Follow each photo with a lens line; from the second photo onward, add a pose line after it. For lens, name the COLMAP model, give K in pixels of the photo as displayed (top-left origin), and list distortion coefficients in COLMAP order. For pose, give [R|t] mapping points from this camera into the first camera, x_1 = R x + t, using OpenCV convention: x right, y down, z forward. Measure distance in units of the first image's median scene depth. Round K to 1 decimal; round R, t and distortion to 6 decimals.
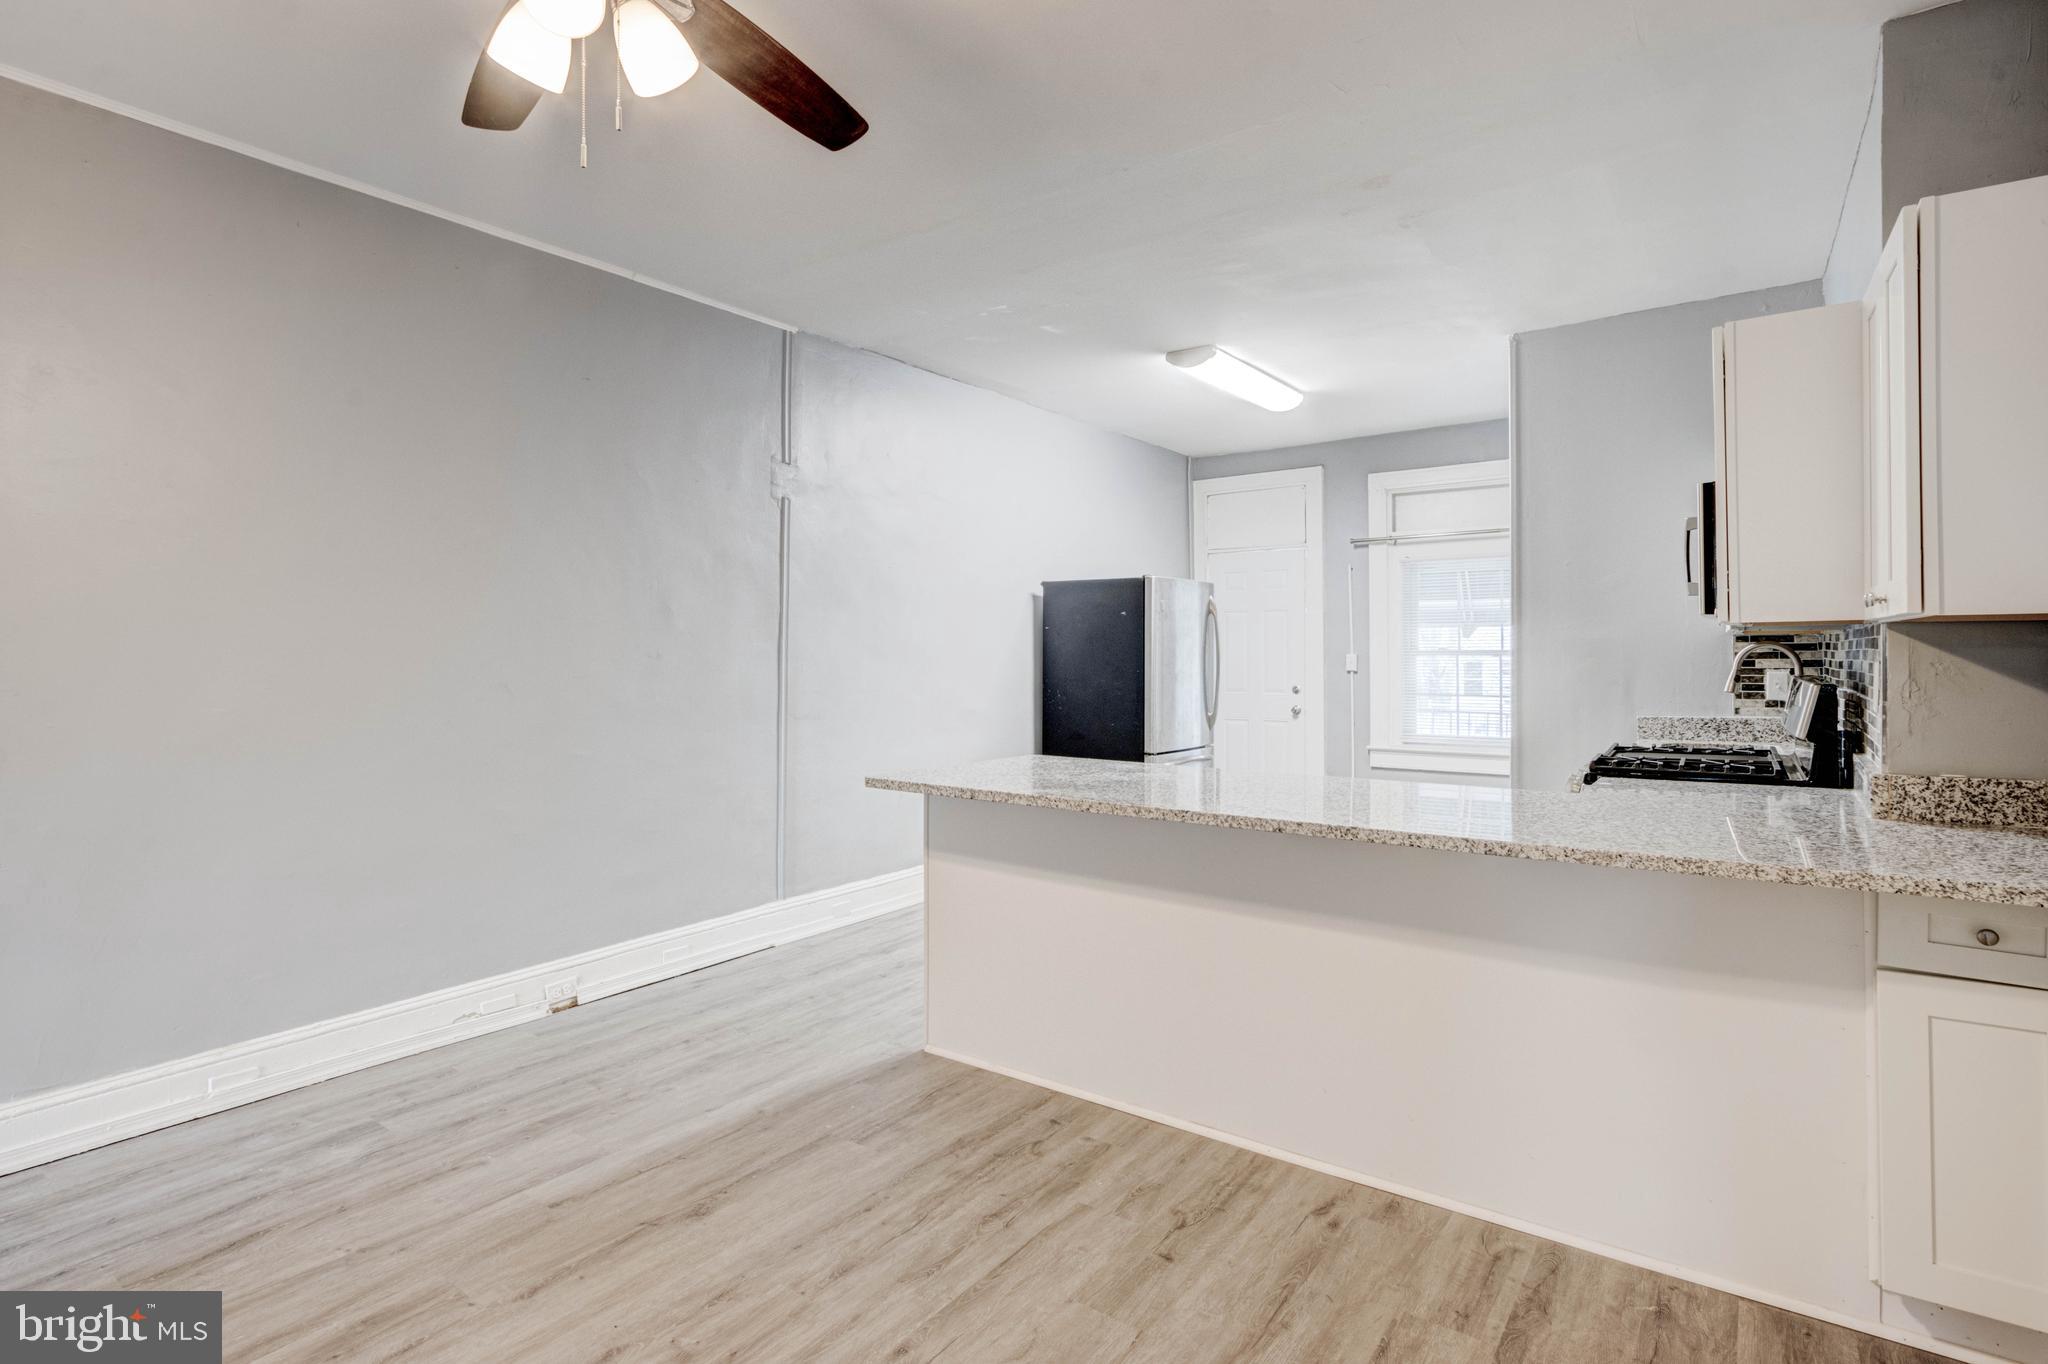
lens RADIAL K [[1019.5, 0, 1022.5], [0, 1019.5, 645.4], [0, 0, 1]] dist [-0.009159, 0.000354]
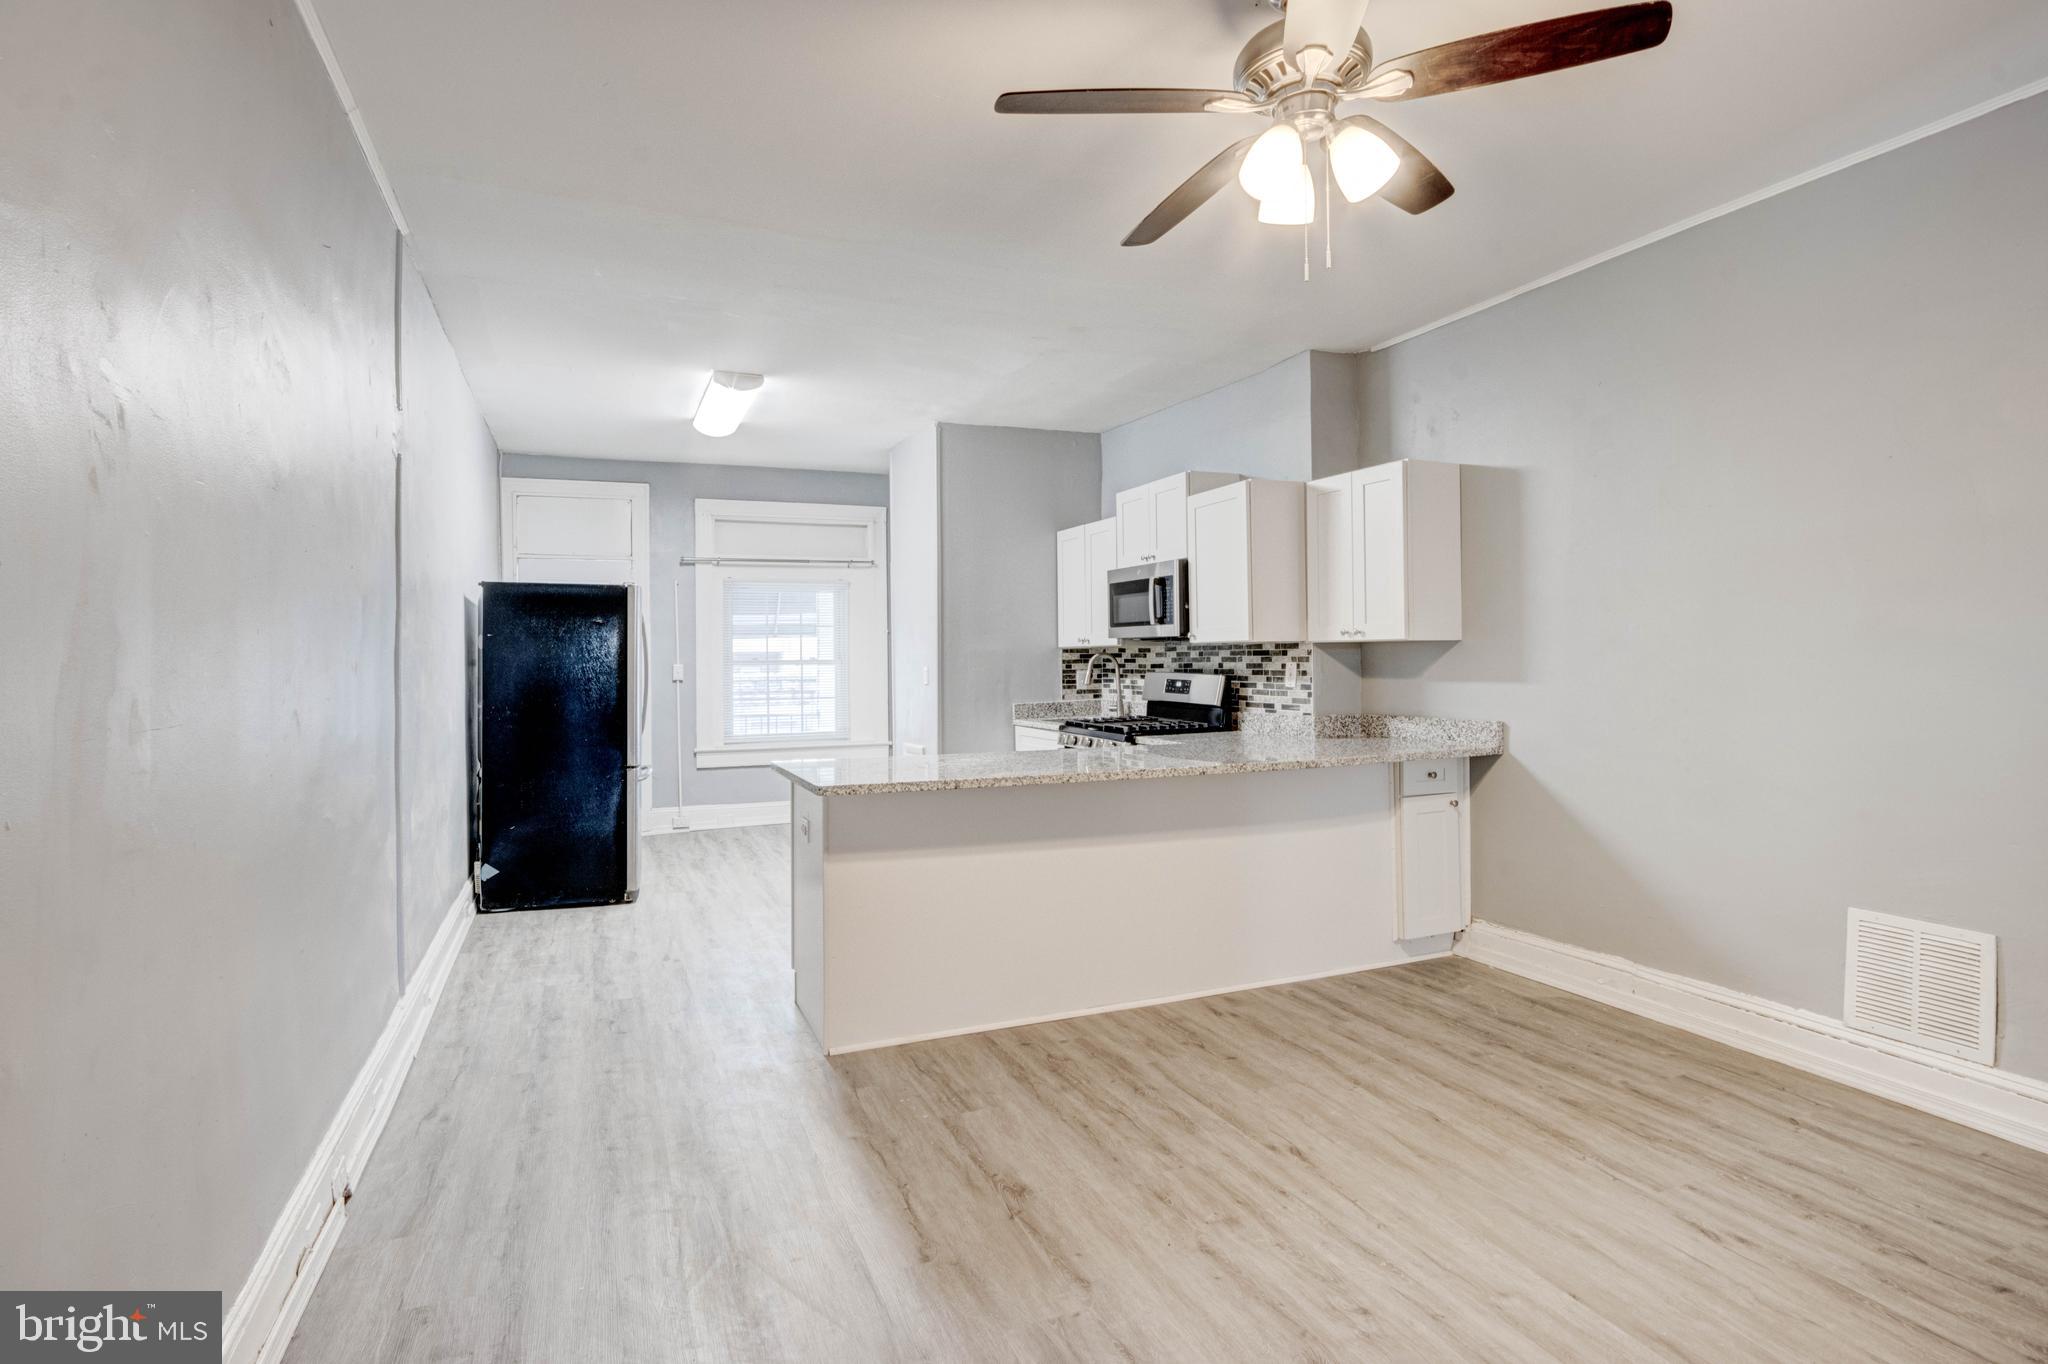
lens RADIAL K [[1008.3, 0, 1011.1], [0, 1008.3, 647.2], [0, 0, 1]] dist [-0.010886, 0.000084]
pose [[0.523392, 0.008570, 0.852049, -0.947781], [0.001684, 0.999937, -0.011092, 0.006697], [-0.852091, 0.007241, 0.523344, 0.358995]]
